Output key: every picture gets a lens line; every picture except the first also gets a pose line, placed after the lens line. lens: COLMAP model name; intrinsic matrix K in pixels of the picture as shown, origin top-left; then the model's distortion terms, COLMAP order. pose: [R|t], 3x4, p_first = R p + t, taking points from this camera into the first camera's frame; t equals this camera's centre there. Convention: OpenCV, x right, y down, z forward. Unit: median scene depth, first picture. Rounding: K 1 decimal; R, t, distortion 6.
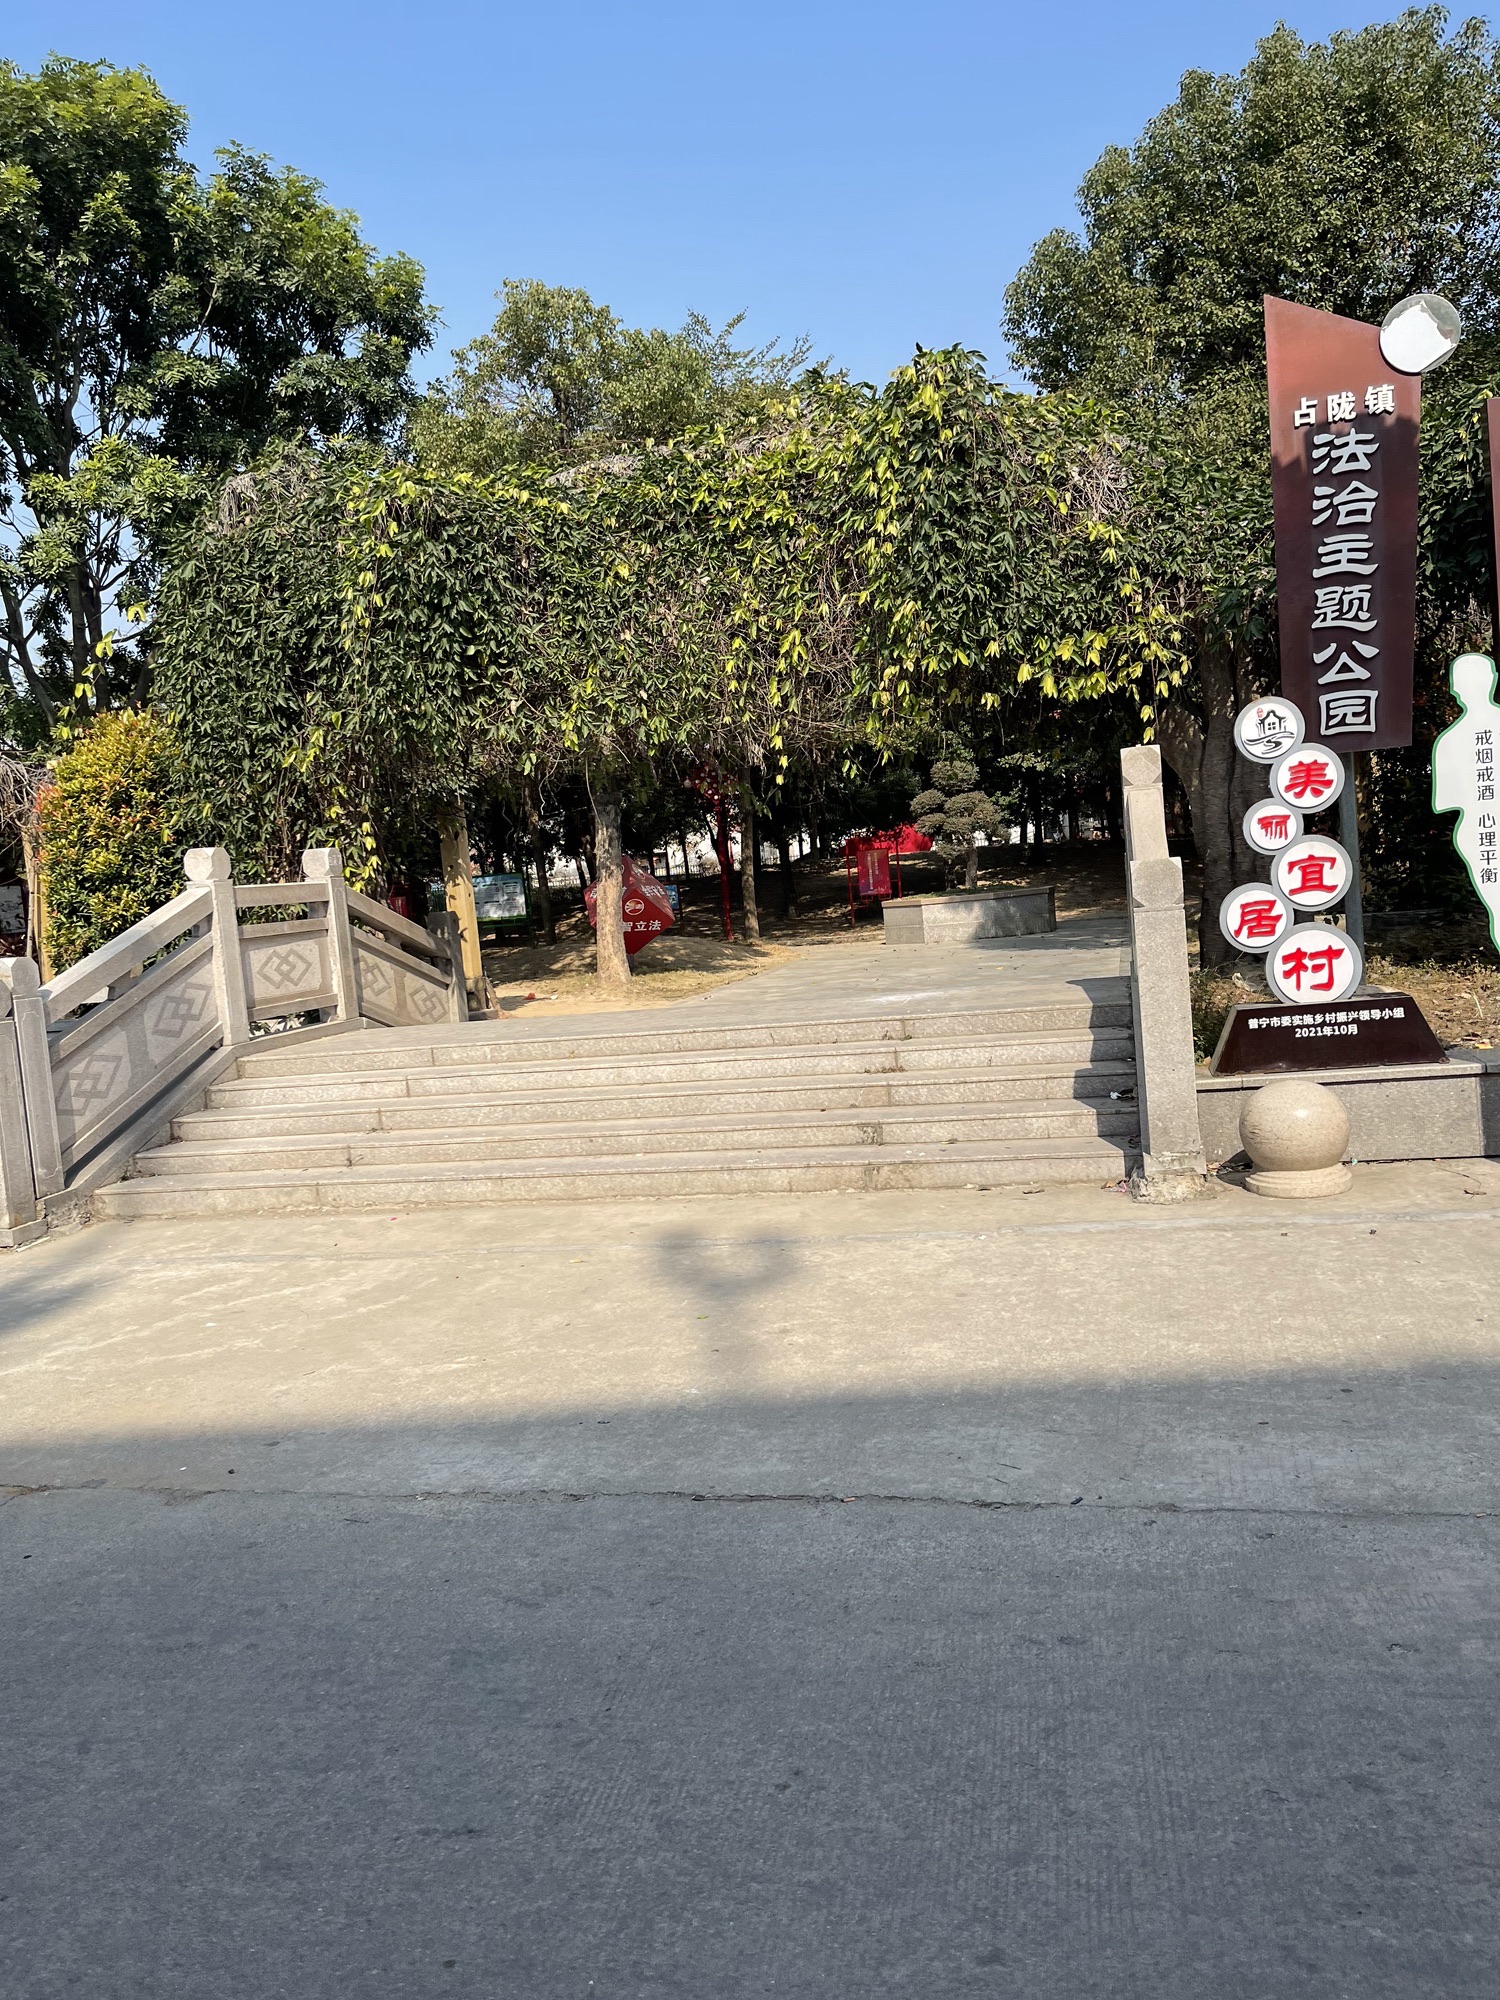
lens RADIAL K [[1522.3, 0, 750.0], [0, 1522.3, 1000.0], [0, 0, 1]] dist [0.117119, -0.141008]
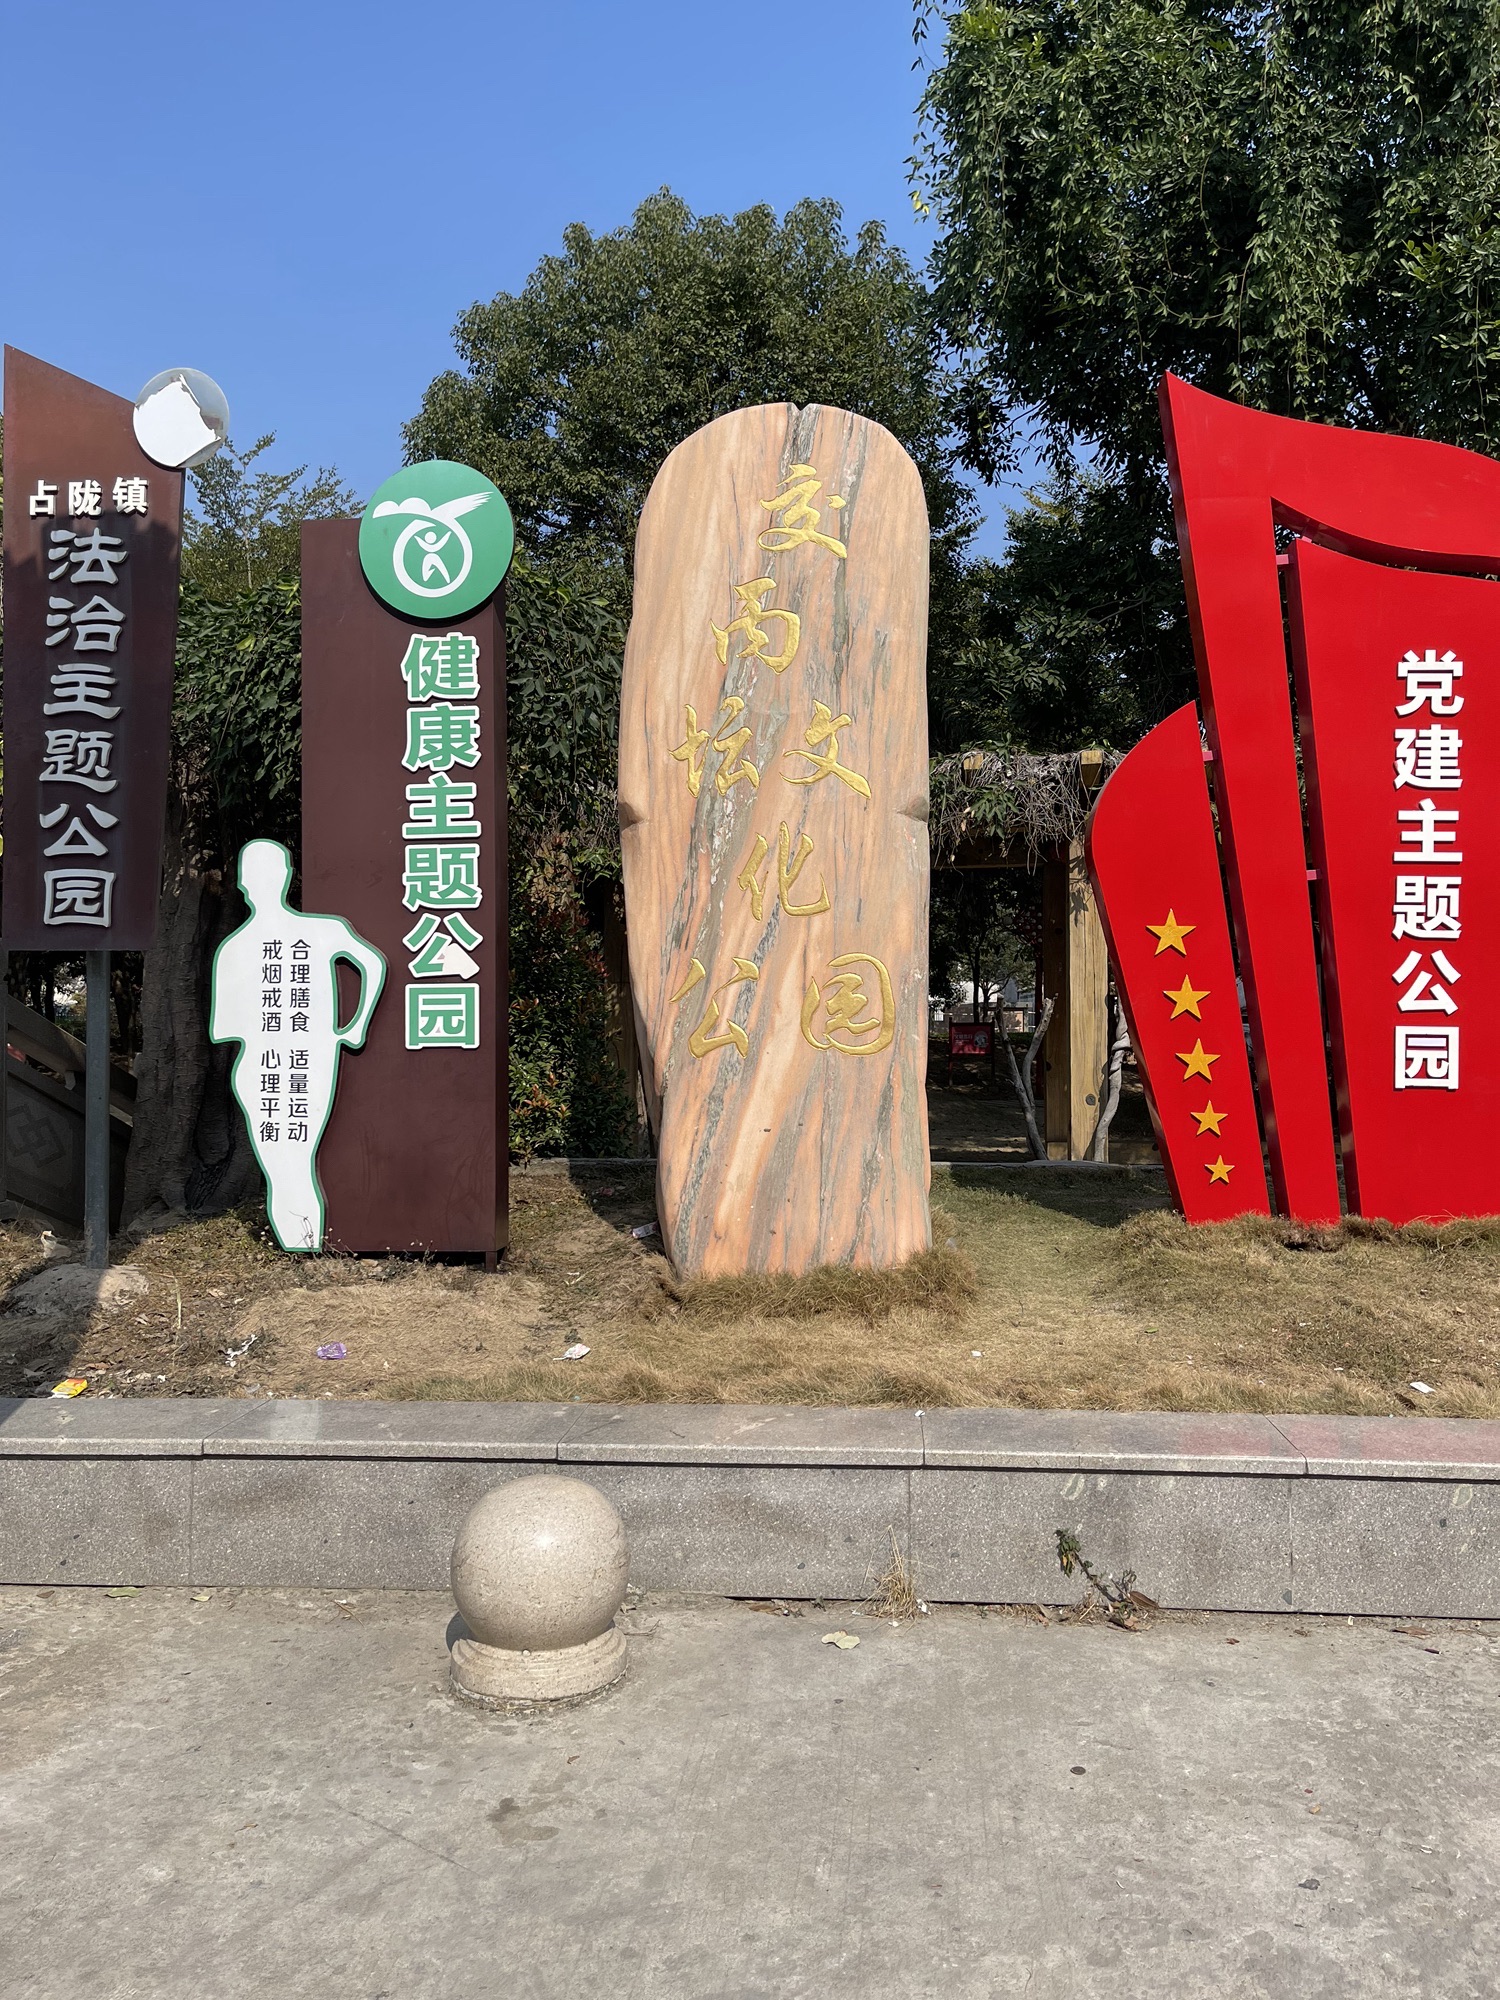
lens RADIAL K [[1511.1, 0, 776.1], [0, 1511.1, 1011.2], [0, 0, 1]] dist [0.063979, -0.065963]
pose [[0.984925, 0.086580, 0.149755, 0.619402], [-0.071374, 0.992002, -0.104101, -0.081097], [-0.157571, 0.091843, 0.983228, 0.239701]]
